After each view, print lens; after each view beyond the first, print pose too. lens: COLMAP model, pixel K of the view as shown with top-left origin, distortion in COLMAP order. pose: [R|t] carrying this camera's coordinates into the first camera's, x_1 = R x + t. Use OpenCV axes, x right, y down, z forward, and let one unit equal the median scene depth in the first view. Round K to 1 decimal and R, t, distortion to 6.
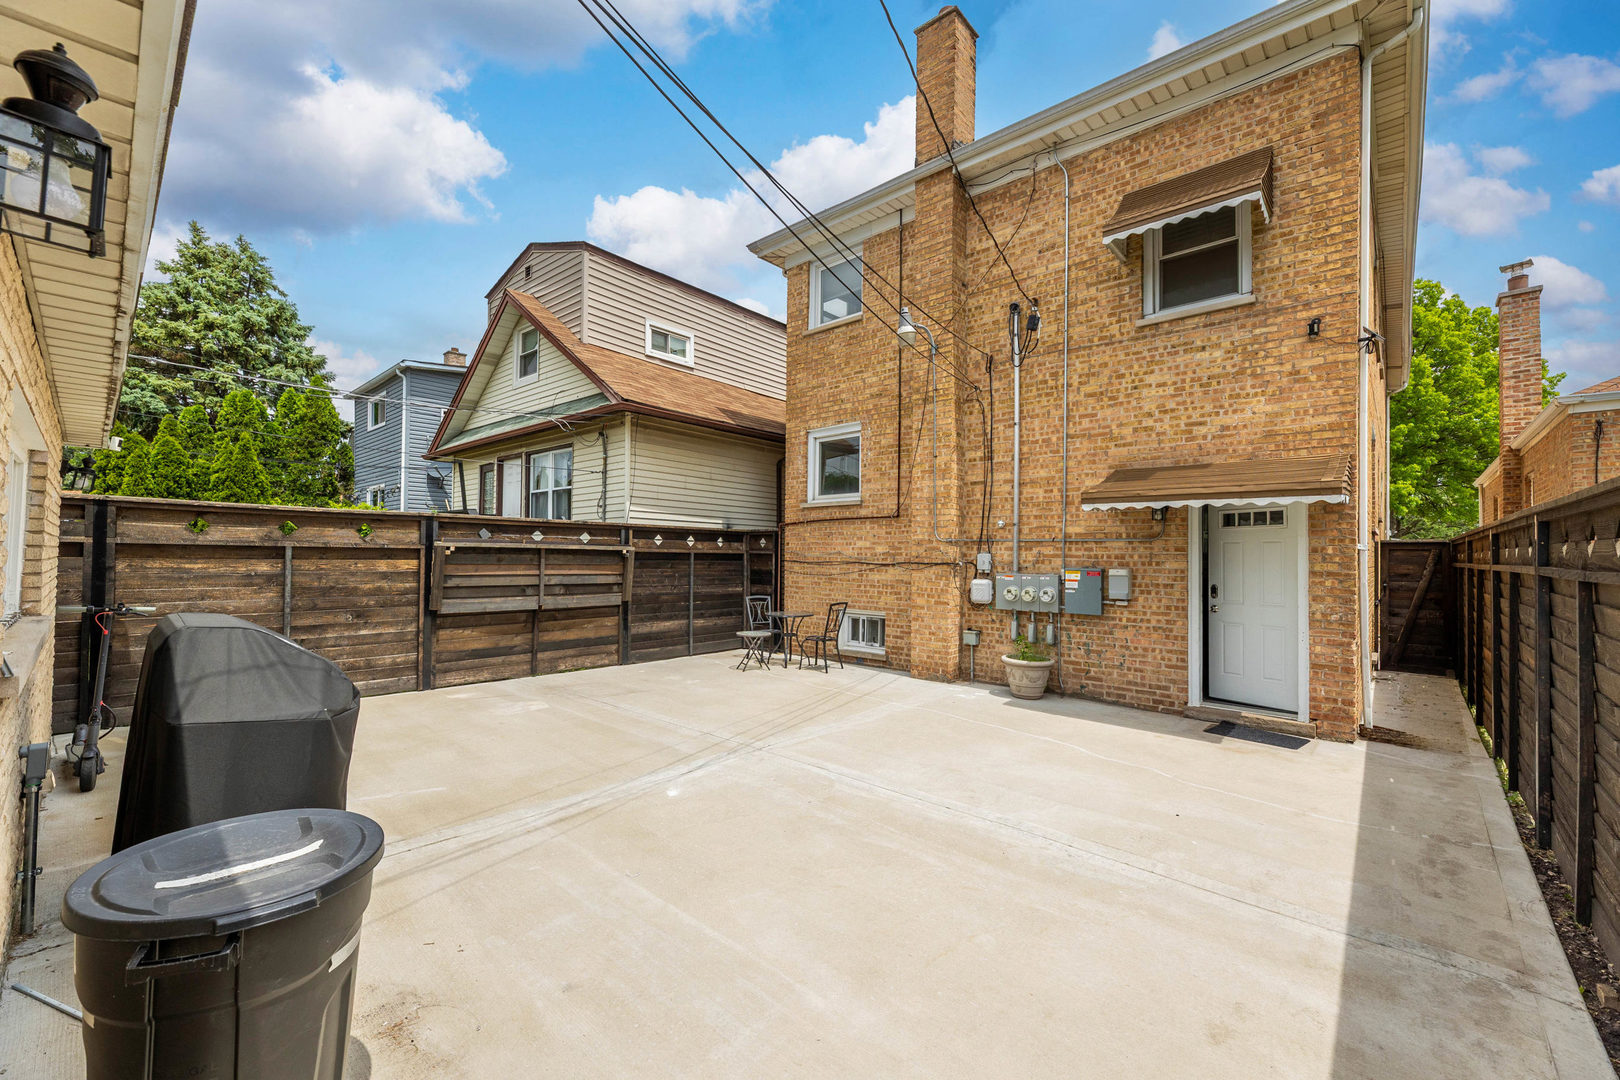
lens RADIAL K [[650.9, 0, 804.9], [0, 650.9, 542.4], [0, 0, 1]] dist [-0.002331, 0.000706]
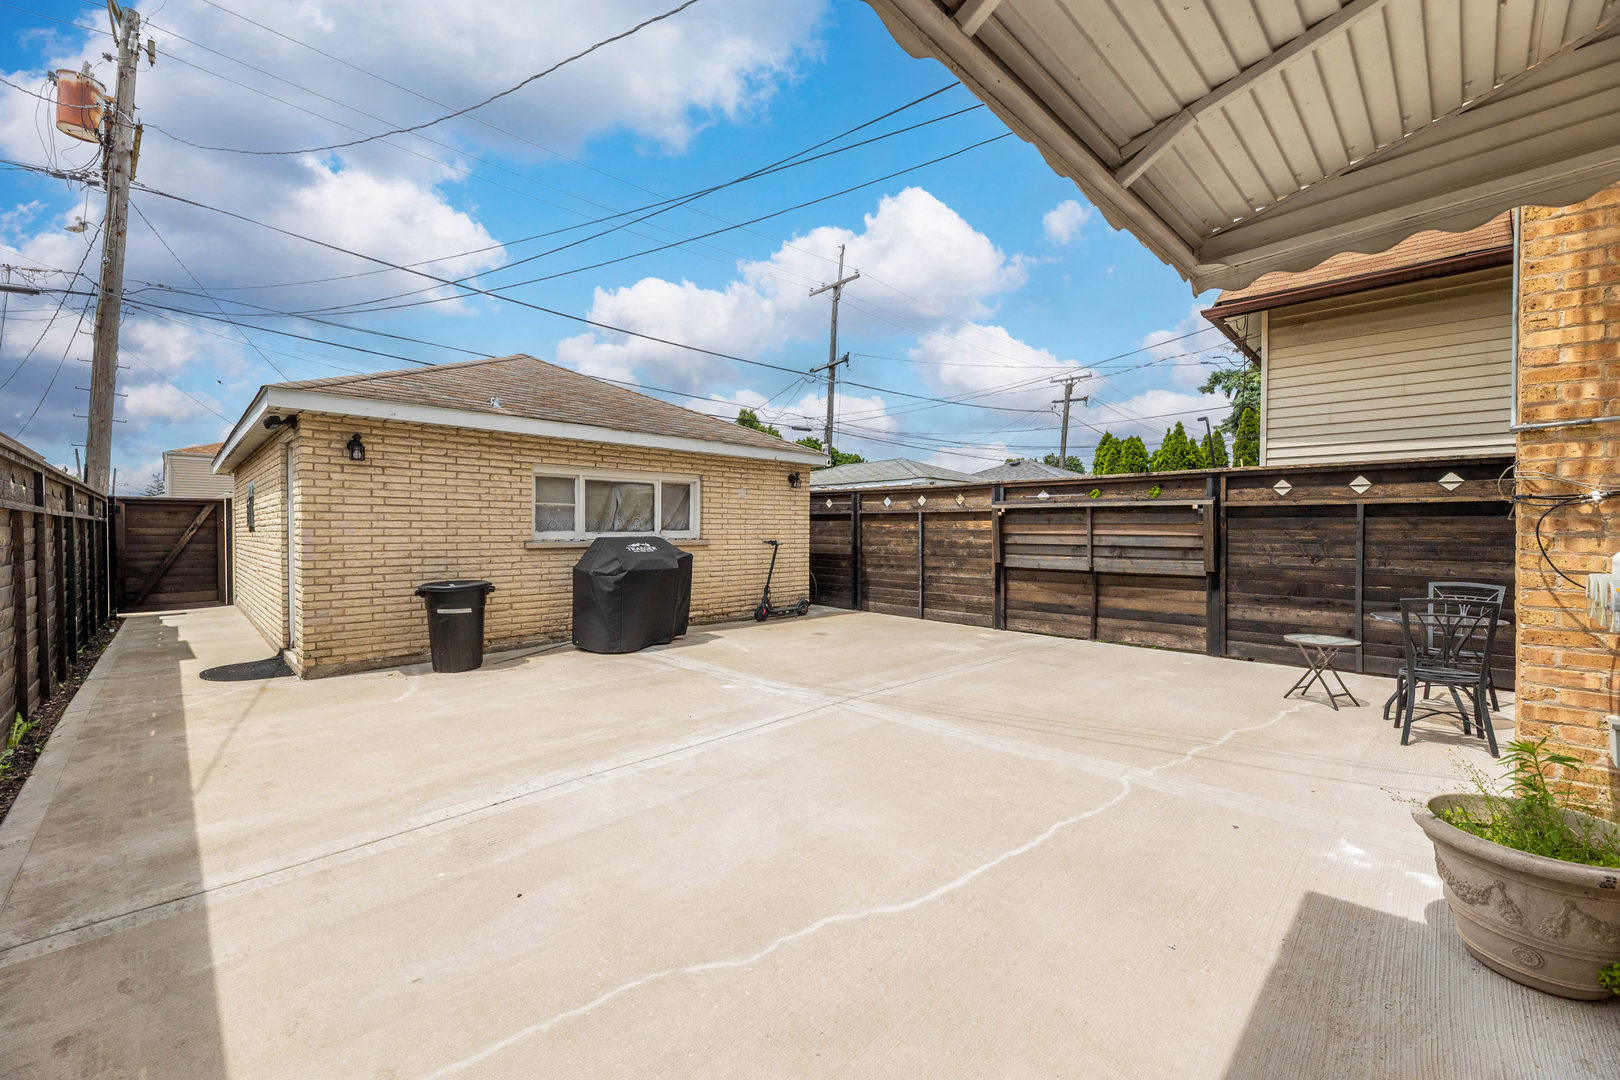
lens RADIAL K [[650.9, 0, 804.9], [0, 650.9, 542.4], [0, 0, 1]] dist [-0.002331, 0.000706]
pose [[-0.059292, 0.009858, -0.998192, 0.789272], [0.019987, 0.999763, 0.008686, 0.061831], [0.998041, -0.019436, -0.059475, 0.890956]]
